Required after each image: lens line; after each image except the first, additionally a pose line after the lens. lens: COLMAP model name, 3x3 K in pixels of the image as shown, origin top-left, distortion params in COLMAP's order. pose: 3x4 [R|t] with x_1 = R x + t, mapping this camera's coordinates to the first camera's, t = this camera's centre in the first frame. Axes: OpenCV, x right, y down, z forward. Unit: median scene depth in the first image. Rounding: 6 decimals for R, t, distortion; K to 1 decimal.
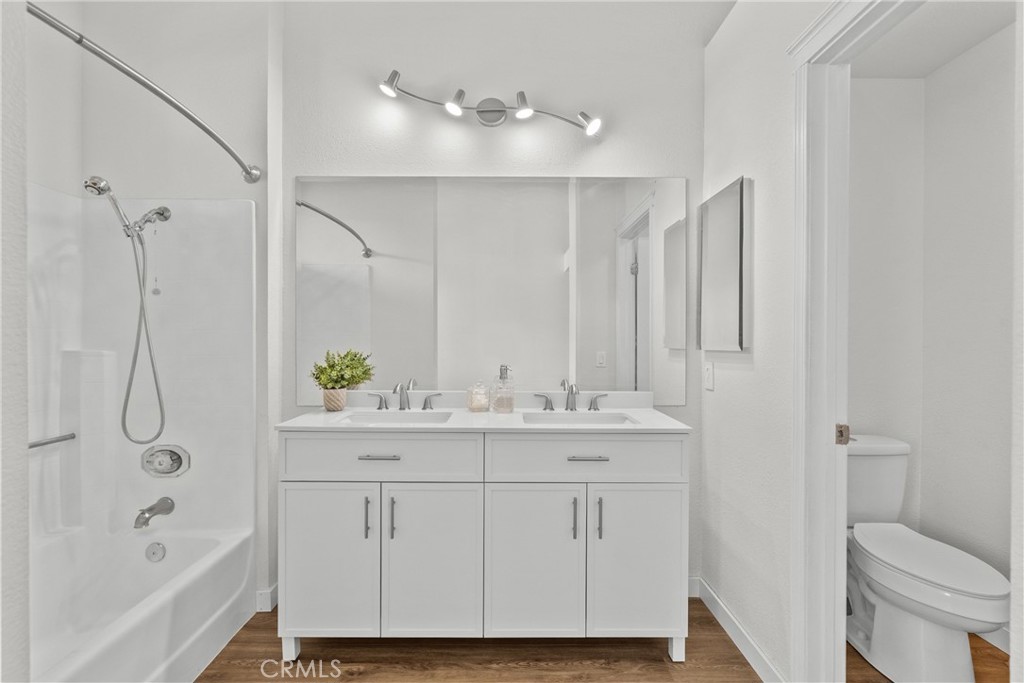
lens RADIAL K [[465.5, 0, 511.7], [0, 465.5, 343.6], [0, 0, 1]] dist [-0.003068, 0.000049]
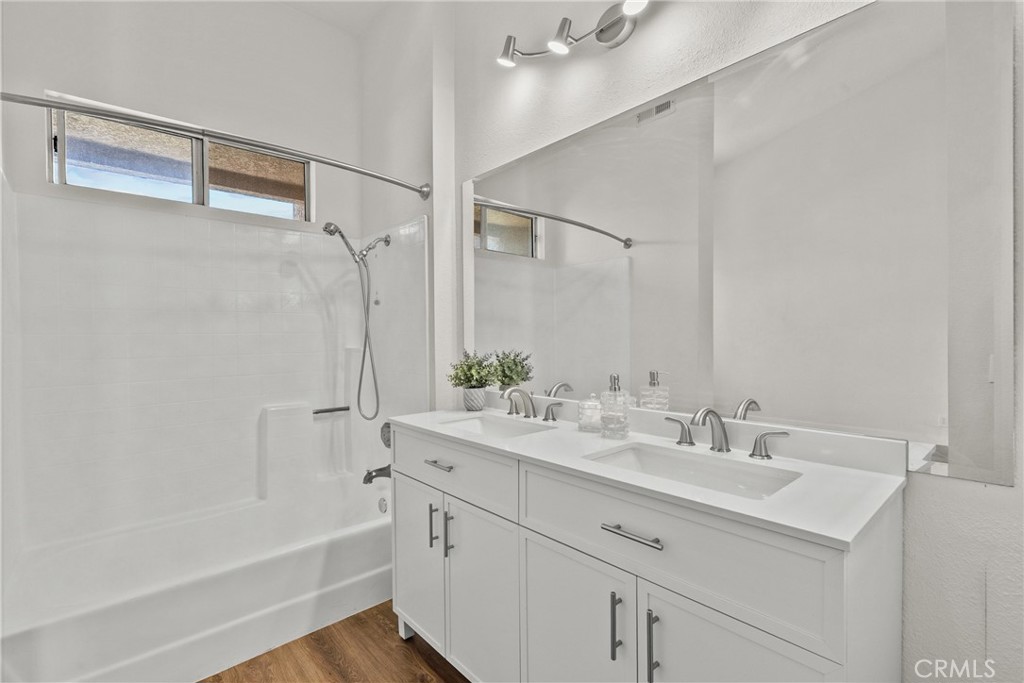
lens RADIAL K [[465.5, 0, 511.7], [0, 465.5, 343.6], [0, 0, 1]] dist [-0.003068, 0.000049]
pose [[0.656451, -0.001364, -0.754368, 0.444565], [0.004370, 0.999988, 0.001995, 0.000872], [0.754356, -0.004606, 0.656449, 0.433957]]
